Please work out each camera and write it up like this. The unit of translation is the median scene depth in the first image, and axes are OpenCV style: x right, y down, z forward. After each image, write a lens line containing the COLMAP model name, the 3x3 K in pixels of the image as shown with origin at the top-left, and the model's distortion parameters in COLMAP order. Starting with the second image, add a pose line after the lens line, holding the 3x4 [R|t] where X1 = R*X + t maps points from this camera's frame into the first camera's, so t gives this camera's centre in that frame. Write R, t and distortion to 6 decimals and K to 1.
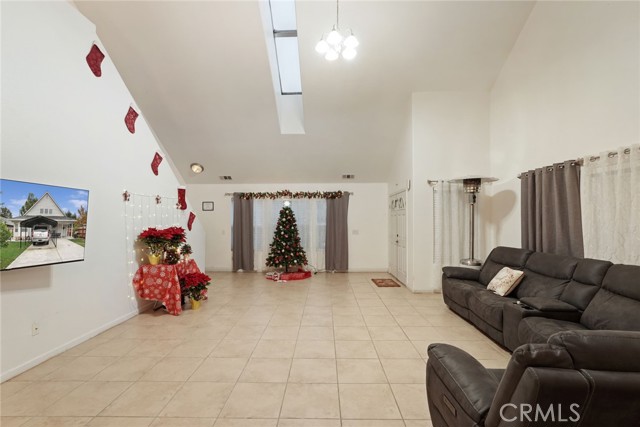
lens RADIAL K [[287.8, 0, 320.0], [0, 287.8, 213.5], [0, 0, 1]] dist [-0.000945, 0.000553]
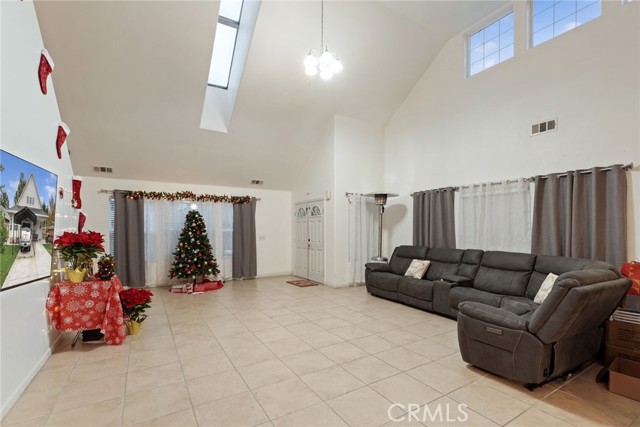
lens RADIAL K [[292.4, 0, 323.8], [0, 292.4, 229.8], [0, 0, 1]] dist [-0.000631, 0.000244]
pose [[0.841000, 0.001893, 0.541032, -0.397981], [-0.016693, 0.999609, 0.022452, 0.014320], [-0.540778, -0.027913, 0.840702, 0.035624]]
